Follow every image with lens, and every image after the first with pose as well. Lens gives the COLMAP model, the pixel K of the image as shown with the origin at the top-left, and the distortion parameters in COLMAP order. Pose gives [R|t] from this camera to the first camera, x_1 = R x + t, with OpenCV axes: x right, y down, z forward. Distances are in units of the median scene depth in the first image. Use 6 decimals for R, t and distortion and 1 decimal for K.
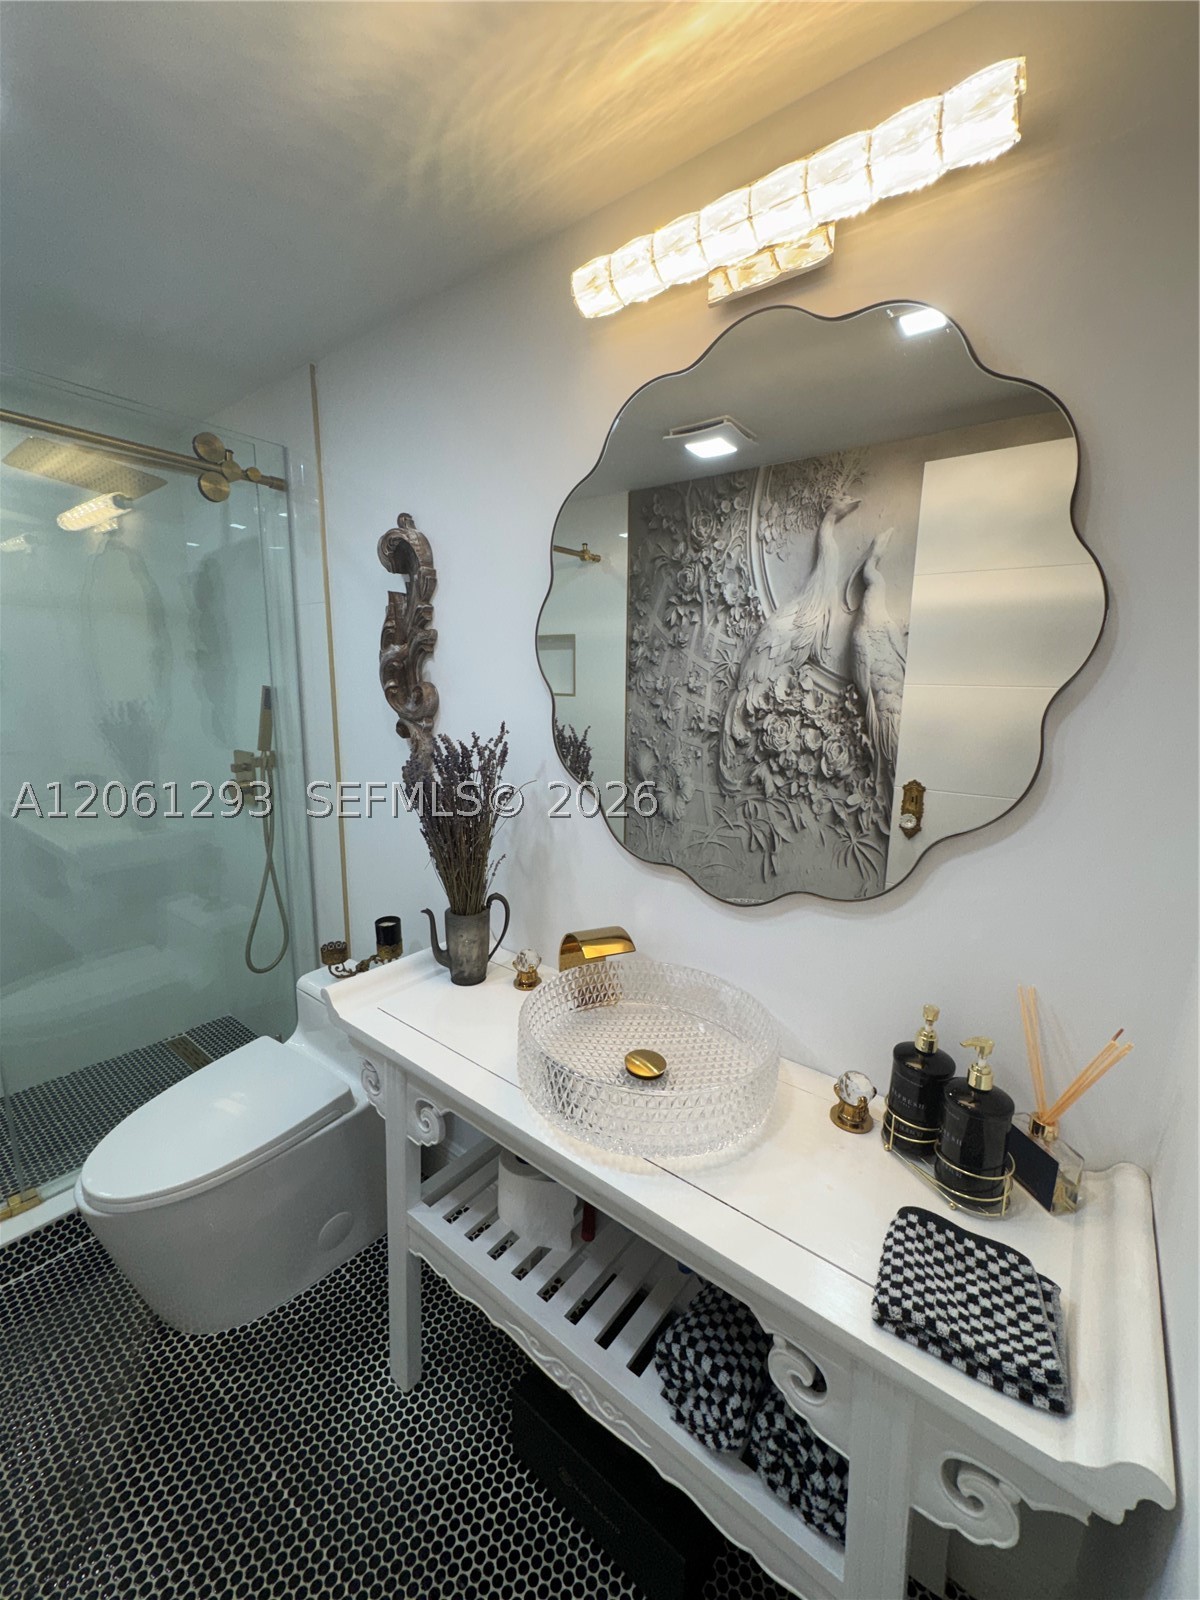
lens RADIAL K [[641.9, 0, 605.1], [0, 641.9, 802.1], [0, 0, 1]] dist [-0.004469, 0.001079]
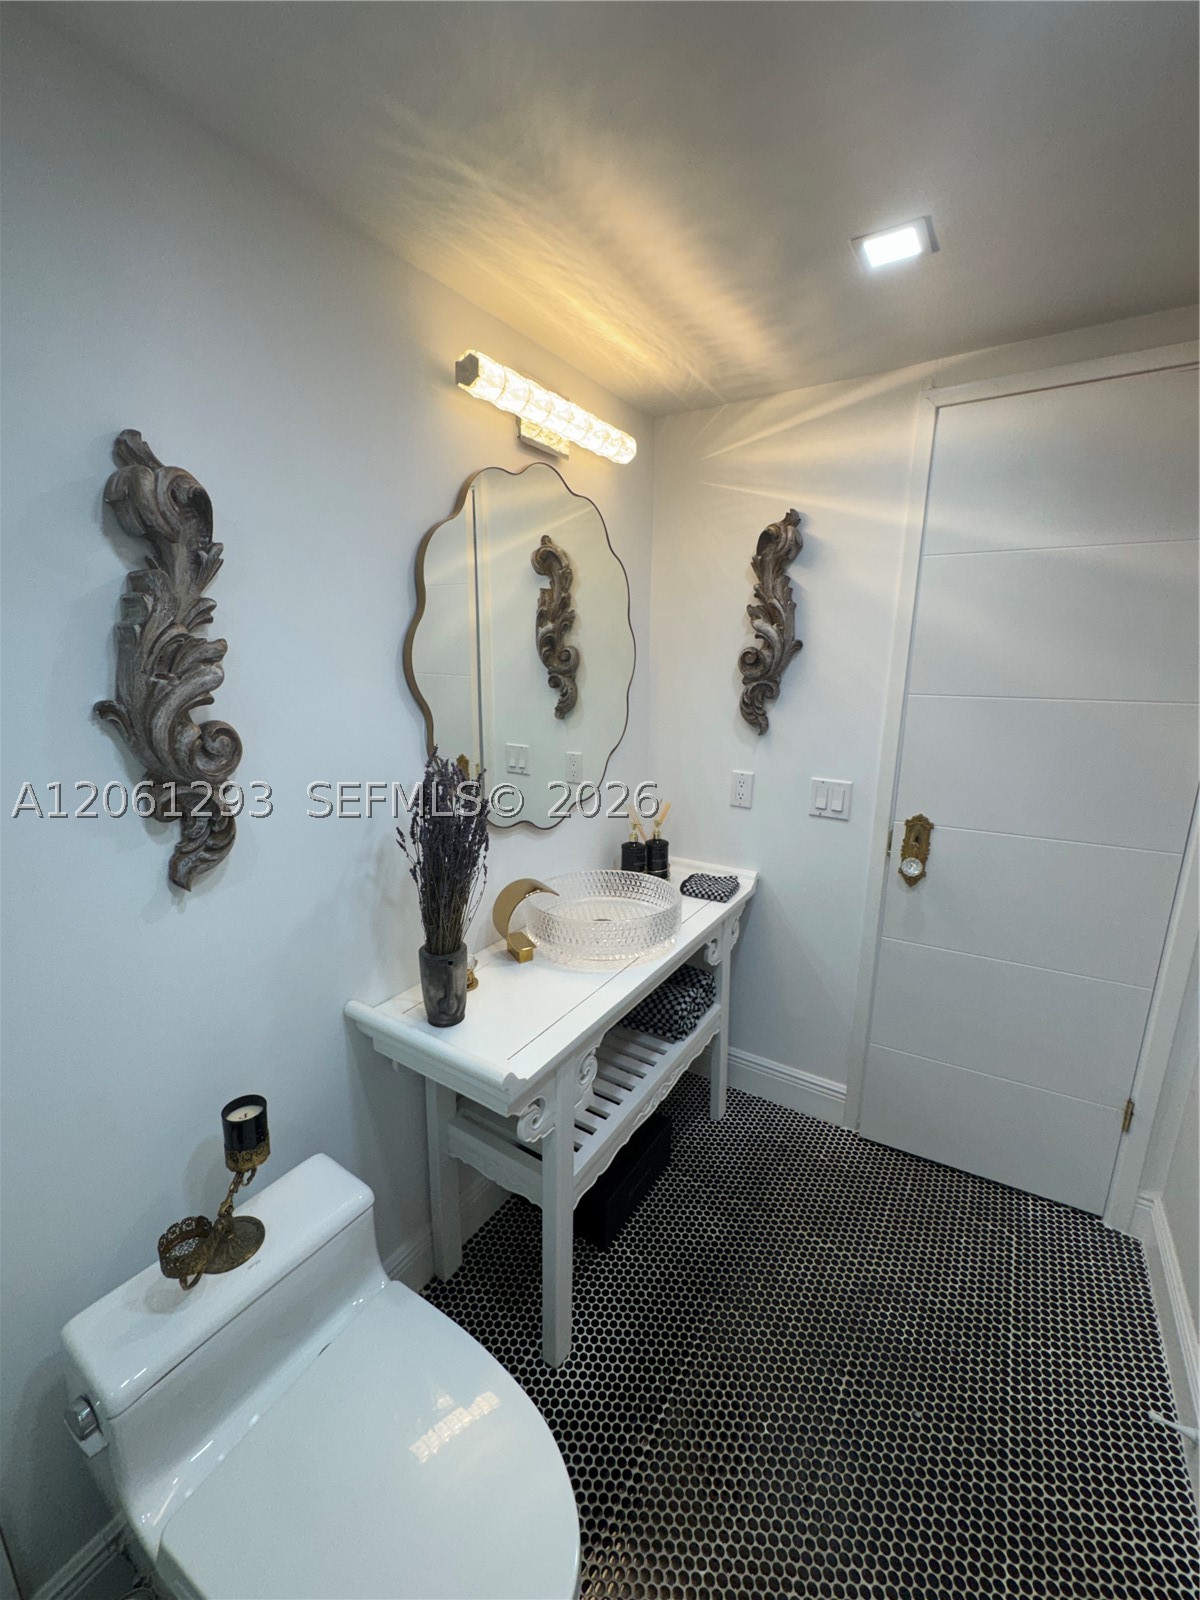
lens RADIAL K [[641.9, 0, 604.3], [0, 641.9, 797.5], [0, 0, 1]] dist [-0.004469, 0.001079]
pose [[-0.091242, -0.233925, 0.967964, -1.367708], [0.173962, 0.953328, 0.246786, -0.287580], [-0.980516, 0.190906, -0.046289, 0.954402]]
